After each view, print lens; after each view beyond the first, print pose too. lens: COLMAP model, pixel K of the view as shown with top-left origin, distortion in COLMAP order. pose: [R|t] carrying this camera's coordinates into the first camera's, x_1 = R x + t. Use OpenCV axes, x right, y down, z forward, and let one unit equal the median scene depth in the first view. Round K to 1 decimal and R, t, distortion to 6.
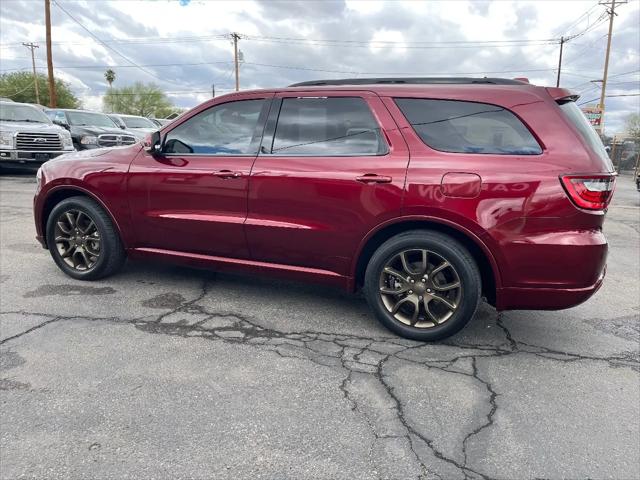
lens RADIAL K [[486.8, 0, 320.0], [0, 486.8, 240.0], [0, 0, 1]] dist [0.071582, -0.099819]
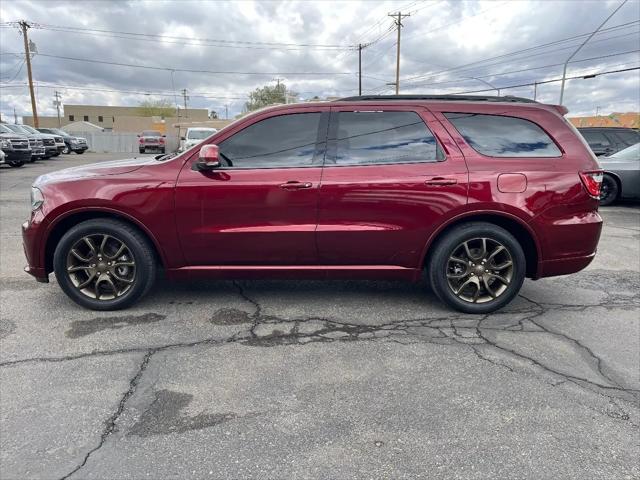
lens RADIAL K [[486.8, 0, 320.0], [0, 486.8, 240.0], [0, 0, 1]] dist [0.071582, -0.099819]
pose [[0.924823, -0.099207, 0.367232, -0.538137], [0.097235, 0.994974, 0.023918, -0.038626], [-0.367759, 0.013588, 0.929822, 0.017785]]
